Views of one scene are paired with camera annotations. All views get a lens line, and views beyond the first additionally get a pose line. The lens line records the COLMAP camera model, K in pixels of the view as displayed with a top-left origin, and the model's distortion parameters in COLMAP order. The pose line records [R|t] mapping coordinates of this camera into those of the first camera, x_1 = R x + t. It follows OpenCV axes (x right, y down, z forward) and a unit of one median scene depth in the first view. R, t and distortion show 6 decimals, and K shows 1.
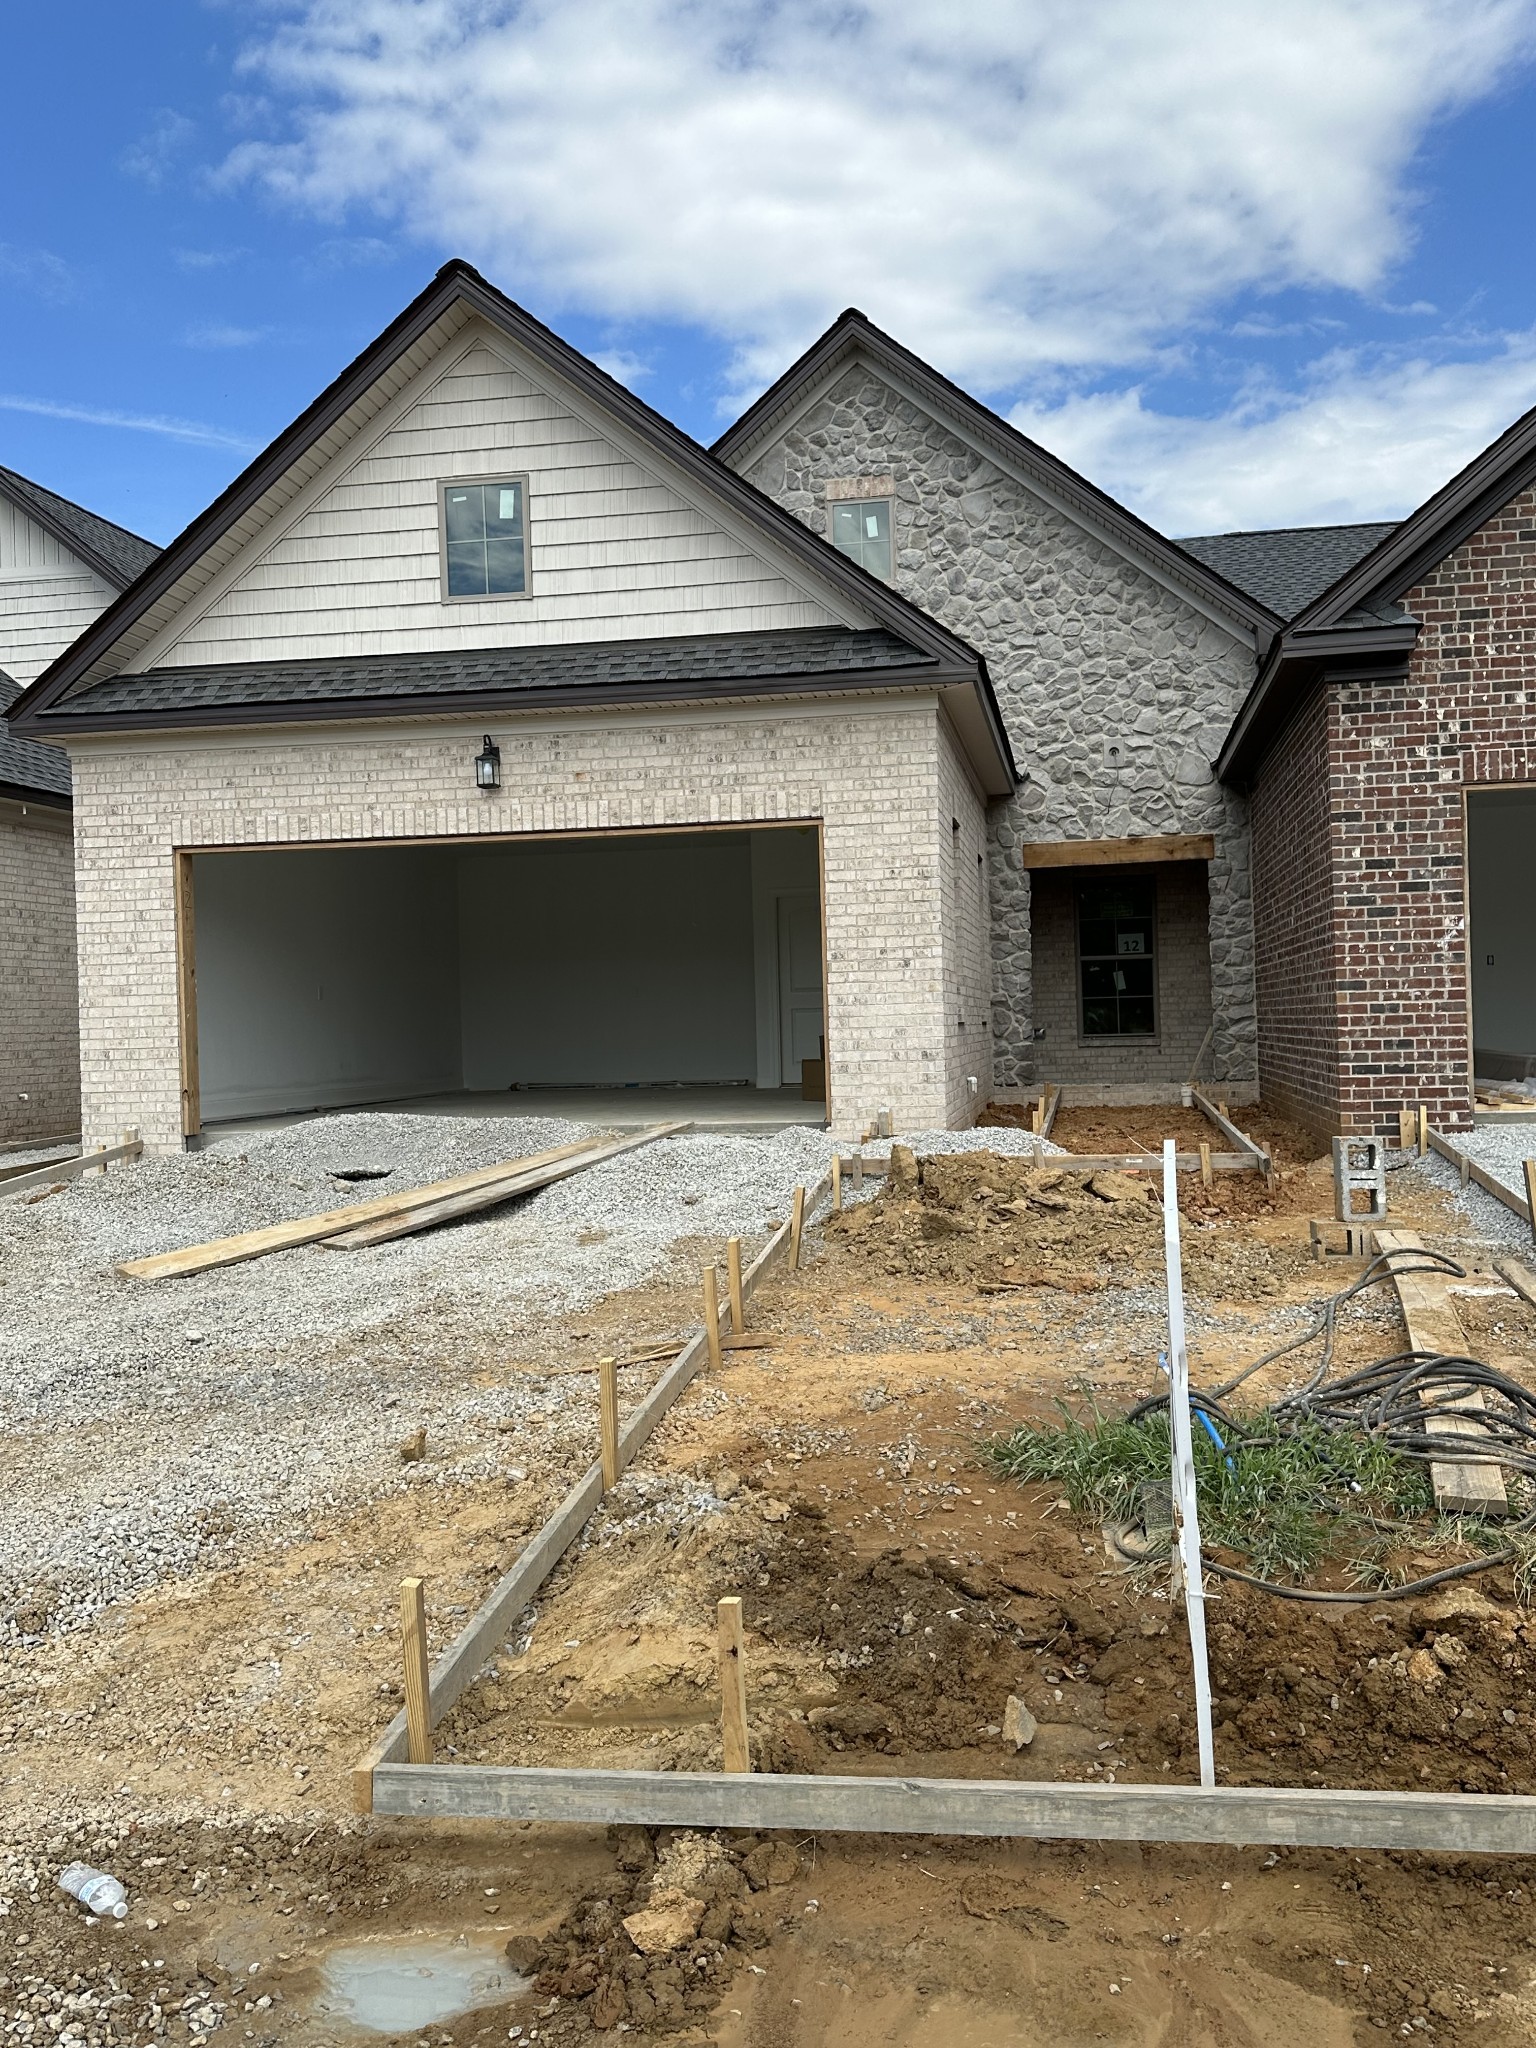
lens RADIAL K [[1736.2, 0, 759.6], [0, 1736.2, 1021.1], [0, 0, 1]] dist [0.054670, -0.002800]
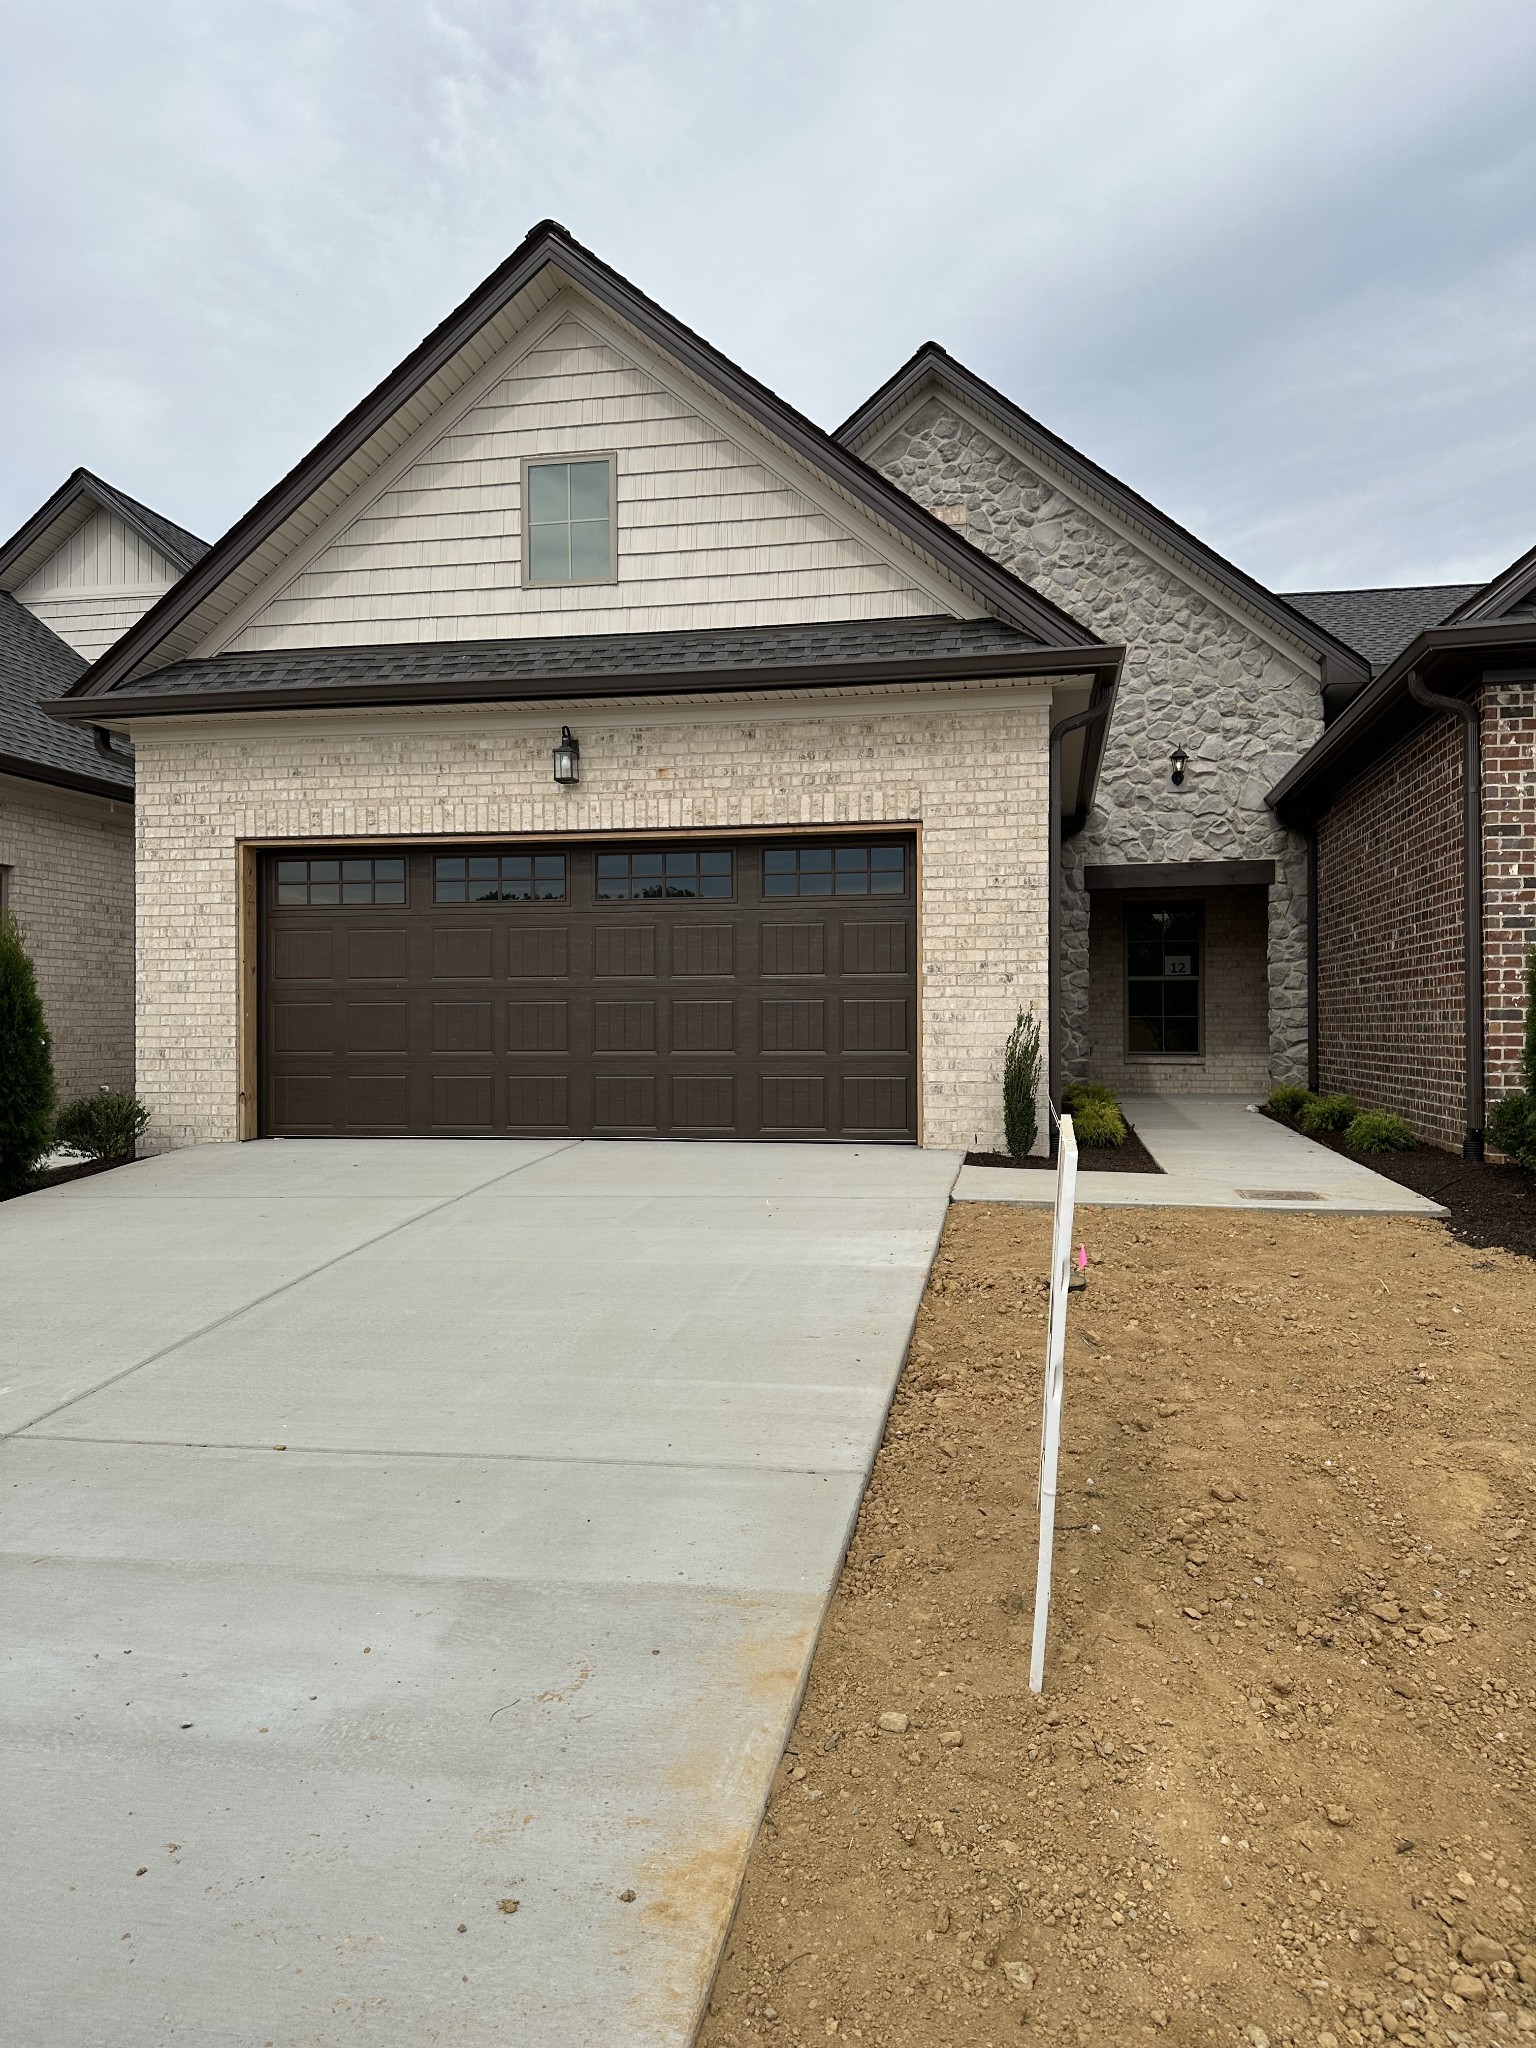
lens RADIAL K [[1442.3, 0, 775.6], [0, 1442.3, 1015.0], [0, 0, 1]] dist [0.044600, -0.043479]
pose [[0.999671, 0.024810, -0.006577, -0.033282], [-0.024852, 0.999671, -0.006361, -0.005464], [0.006417, 0.006522, 0.999958, 0.214110]]
